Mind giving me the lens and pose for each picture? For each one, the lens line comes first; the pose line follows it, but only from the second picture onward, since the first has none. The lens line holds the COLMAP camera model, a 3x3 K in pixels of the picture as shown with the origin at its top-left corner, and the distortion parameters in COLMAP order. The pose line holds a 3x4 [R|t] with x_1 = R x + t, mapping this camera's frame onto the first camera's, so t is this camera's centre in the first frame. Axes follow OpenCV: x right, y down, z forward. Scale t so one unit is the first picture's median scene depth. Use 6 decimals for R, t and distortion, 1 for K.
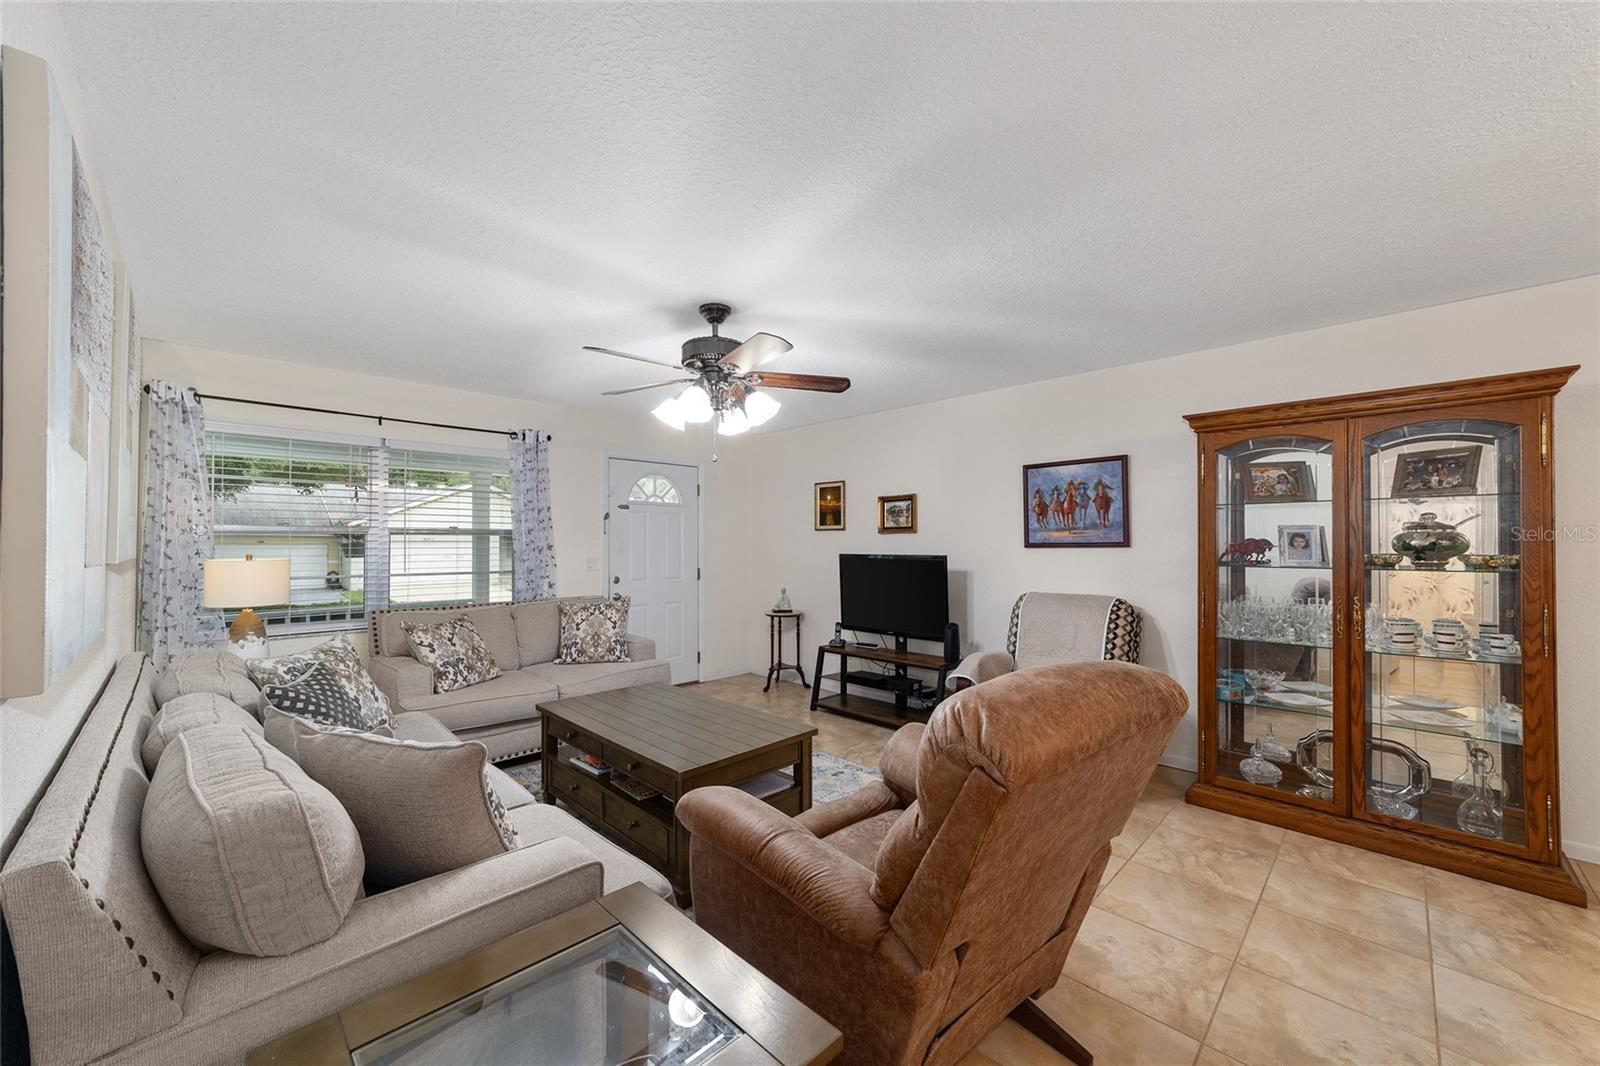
lens RADIAL K [[614.0, 0, 797.4], [0, 614.0, 533.7], [0, 0, 1]] dist [-0.008695, 0.004867]
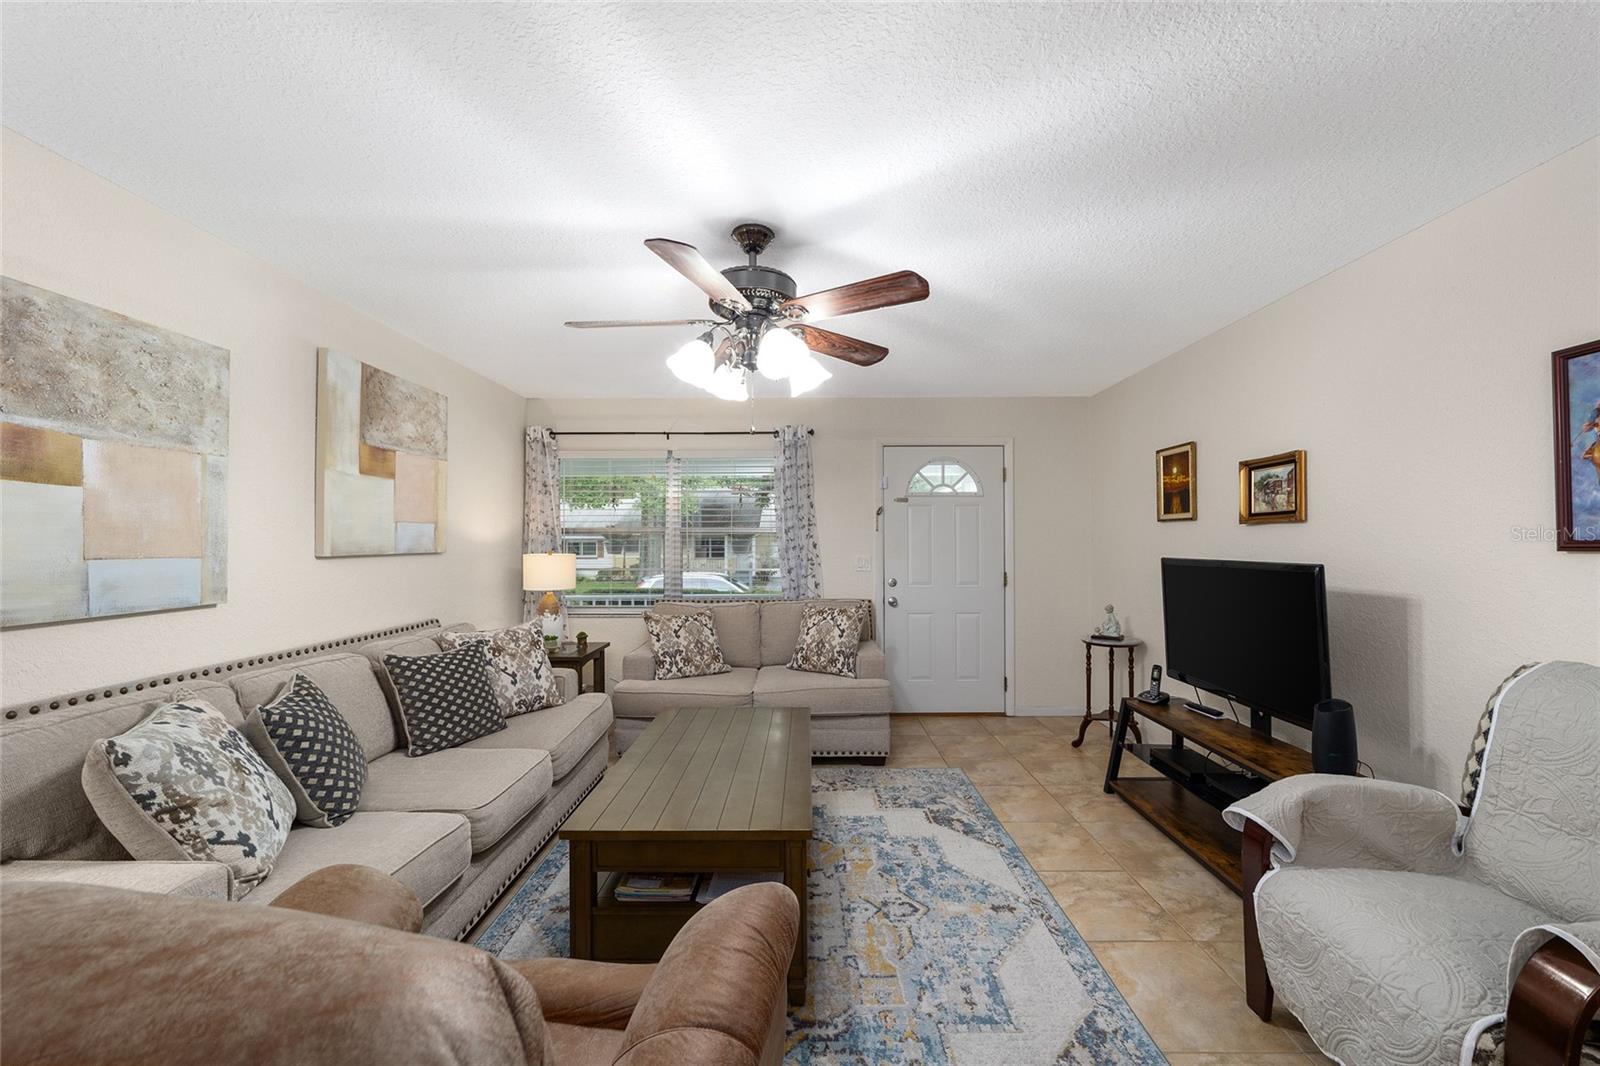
lens RADIAL K [[614.0, 0, 801.5], [0, 614.0, 535.0], [0, 0, 1]] dist [-0.008695, 0.004867]
pose [[0.704380, -0.008507, -0.709773, 0.265316], [0.012417, 0.999923, 0.000338, 0.004839], [0.709715, -0.009051, 0.704431, 0.301148]]
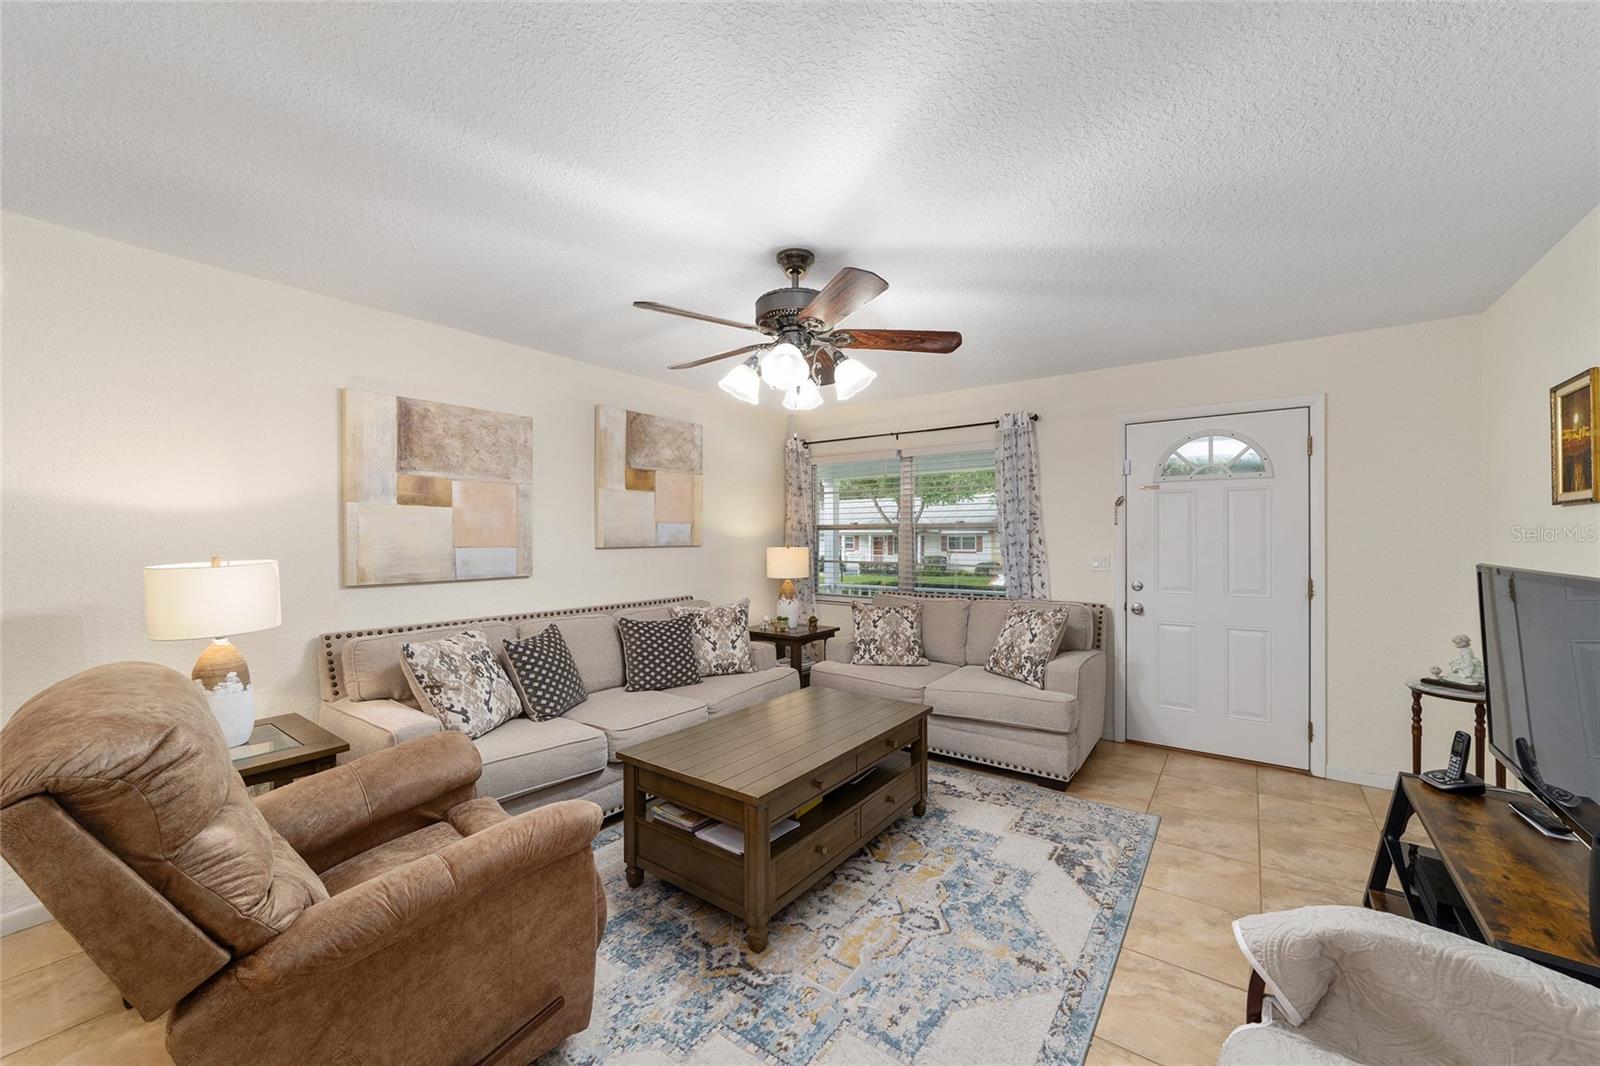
lens RADIAL K [[614.0, 0, 802.2], [0, 614.0, 533.3], [0, 0, 1]] dist [-0.008695, 0.004867]
pose [[0.152282, -0.005374, -0.988323, 0.410818], [0.017139, 0.999849, -0.002796, 0.007083], [0.988188, -0.016513, 0.152351, 0.522956]]
